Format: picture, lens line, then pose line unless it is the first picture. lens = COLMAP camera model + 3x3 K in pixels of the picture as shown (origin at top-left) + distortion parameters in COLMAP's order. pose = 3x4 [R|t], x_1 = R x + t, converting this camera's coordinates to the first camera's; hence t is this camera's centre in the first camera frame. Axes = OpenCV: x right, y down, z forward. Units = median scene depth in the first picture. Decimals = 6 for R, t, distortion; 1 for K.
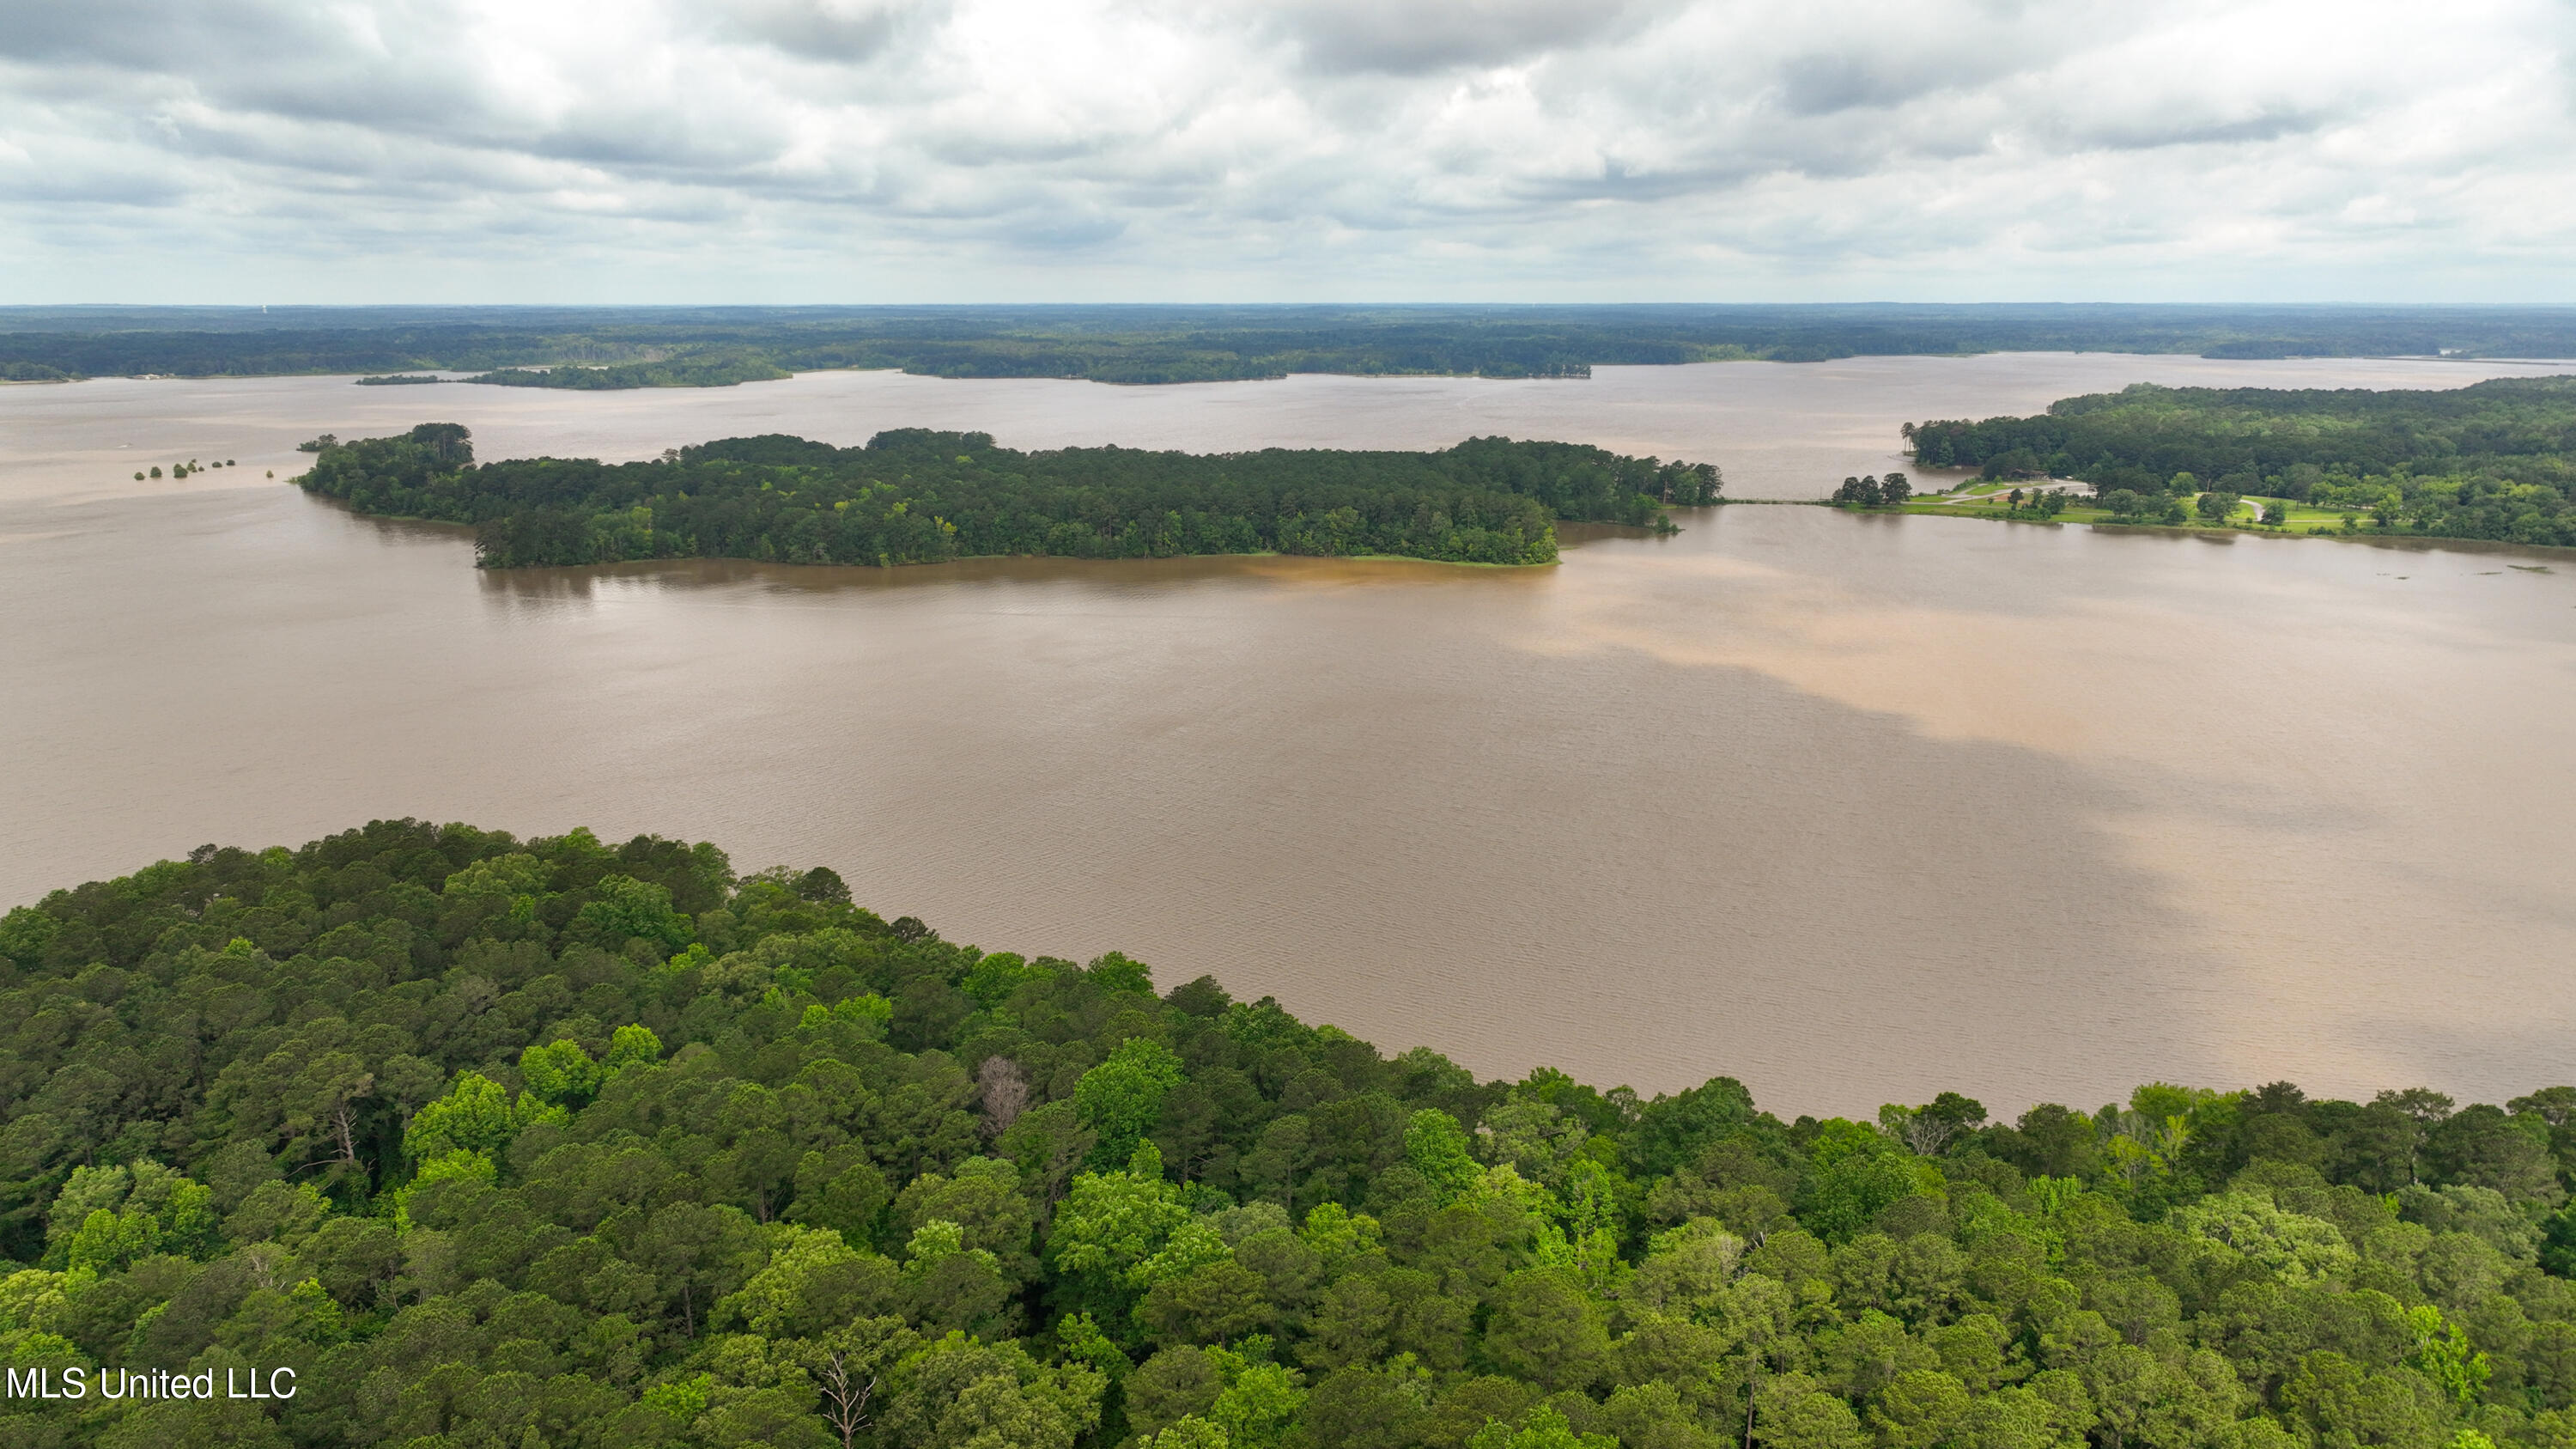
lens RADIAL K [[1800.0, 0, 1288.0], [0, 1800.0, 724.5], [0, 0, 1]] dist [-0.009744, 0.018283]
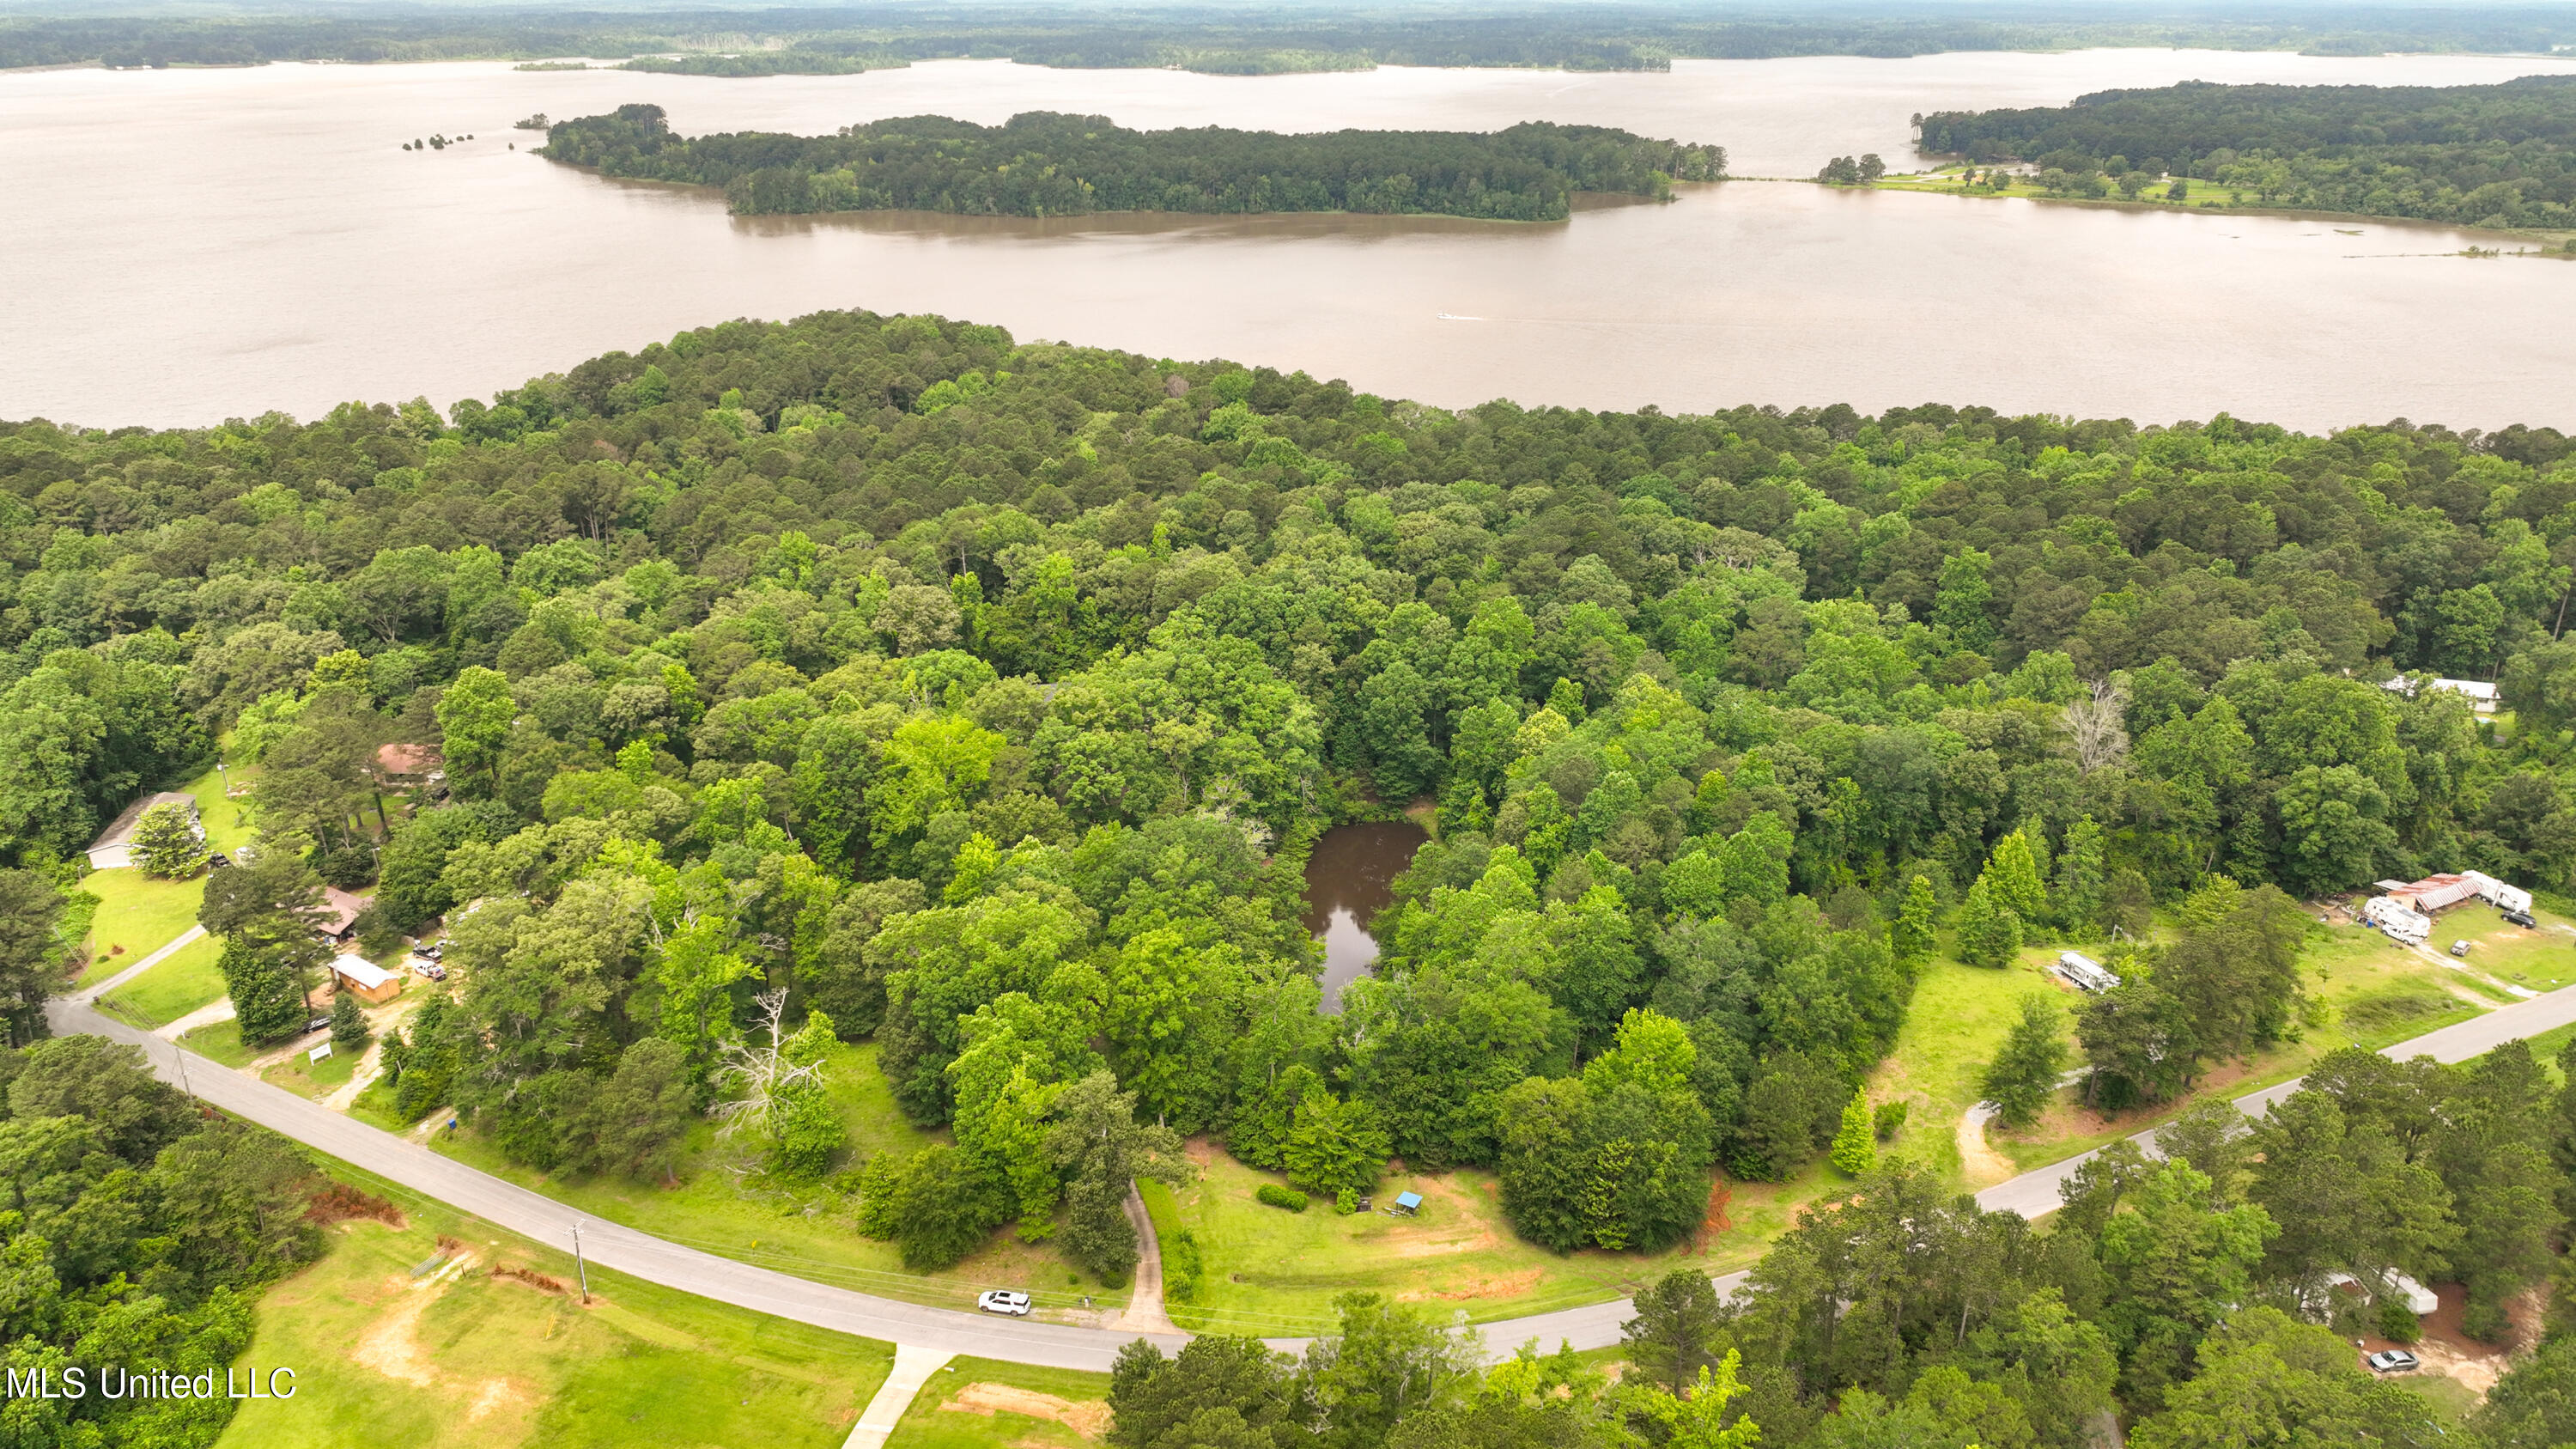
lens RADIAL K [[1800.0, 0, 1288.0], [0, 1800.0, 724.5], [0, 0, 1]] dist [-0.009744, 0.018283]
pose [[0.998558, 0.023886, -0.048073, 0.018443], [-0.016021, 0.987342, 0.157794, 0.049893], [0.051233, -0.156796, 0.986301, -0.244587]]
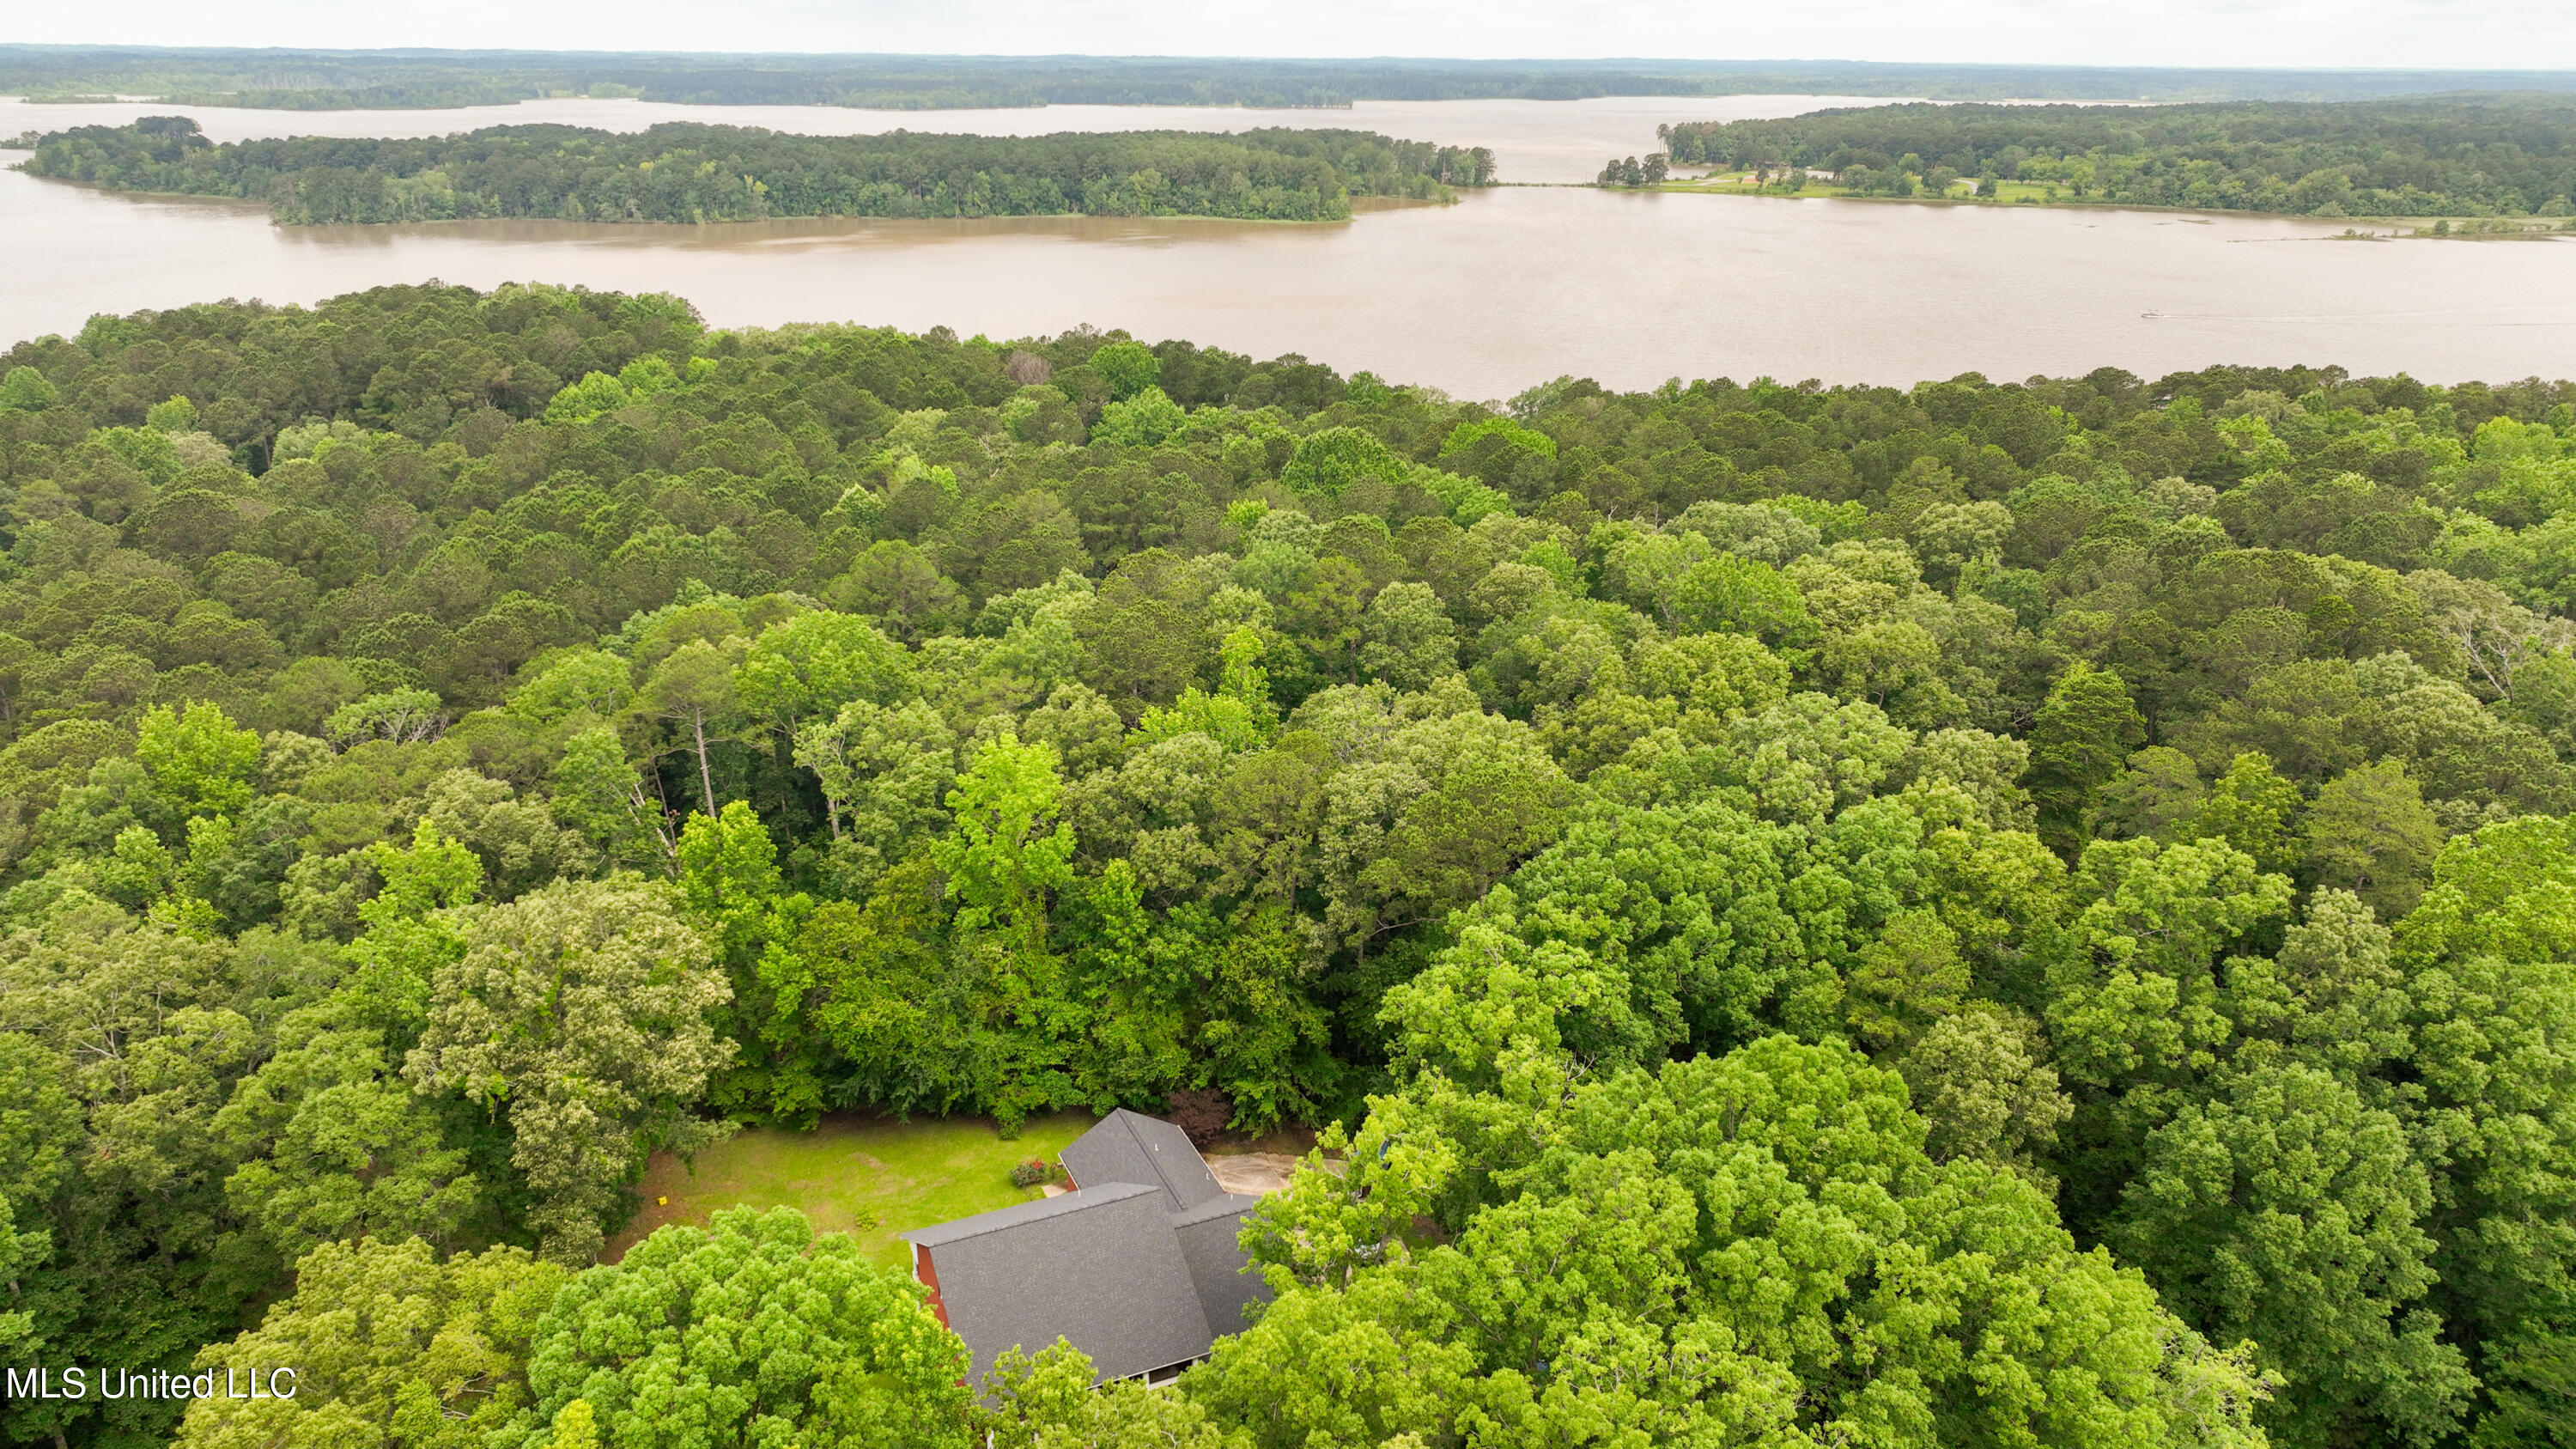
lens RADIAL K [[1800.0, 0, 1288.0], [0, 1800.0, 724.5], [0, 0, 1]] dist [-0.009744, 0.018283]
pose [[0.990681, -0.038389, 0.130683, -0.029414], [0.021949, 0.991915, 0.124989, 0.056362], [-0.134425, -0.120956, 0.983514, -0.059507]]
